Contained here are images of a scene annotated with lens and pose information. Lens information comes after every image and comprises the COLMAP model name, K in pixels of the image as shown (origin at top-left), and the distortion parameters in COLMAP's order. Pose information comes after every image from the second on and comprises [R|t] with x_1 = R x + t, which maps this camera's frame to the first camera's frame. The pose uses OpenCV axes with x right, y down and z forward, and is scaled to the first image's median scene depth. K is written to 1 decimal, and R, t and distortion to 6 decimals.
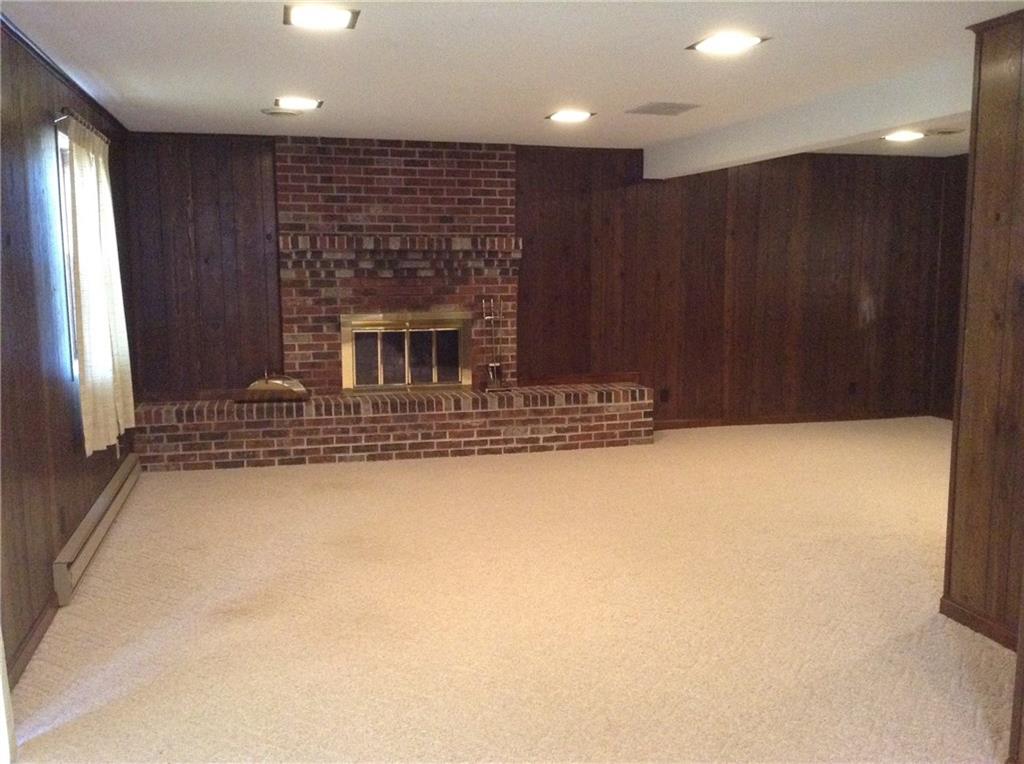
lens RADIAL K [[959.8, 0, 512.8], [0, 959.8, 389.9], [0, 0, 1]] dist [0.060033, 0.000000]
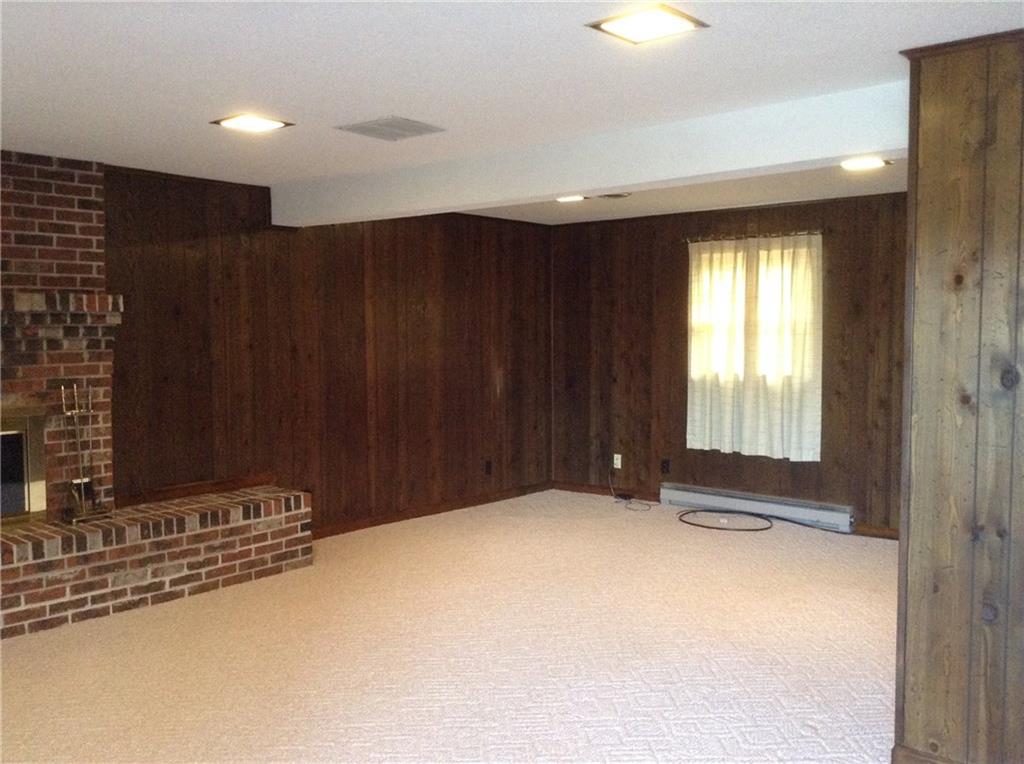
lens RADIAL K [[959.8, 0, 513.4], [0, 959.8, 382.7], [0, 0, 1]] dist [0.060033, 0.000000]
pose [[0.837750, -0.032216, 0.545102, -0.137460], [0.073019, 0.995902, -0.053362, -0.036907], [-0.541149, 0.084506, 0.836670, 0.262212]]
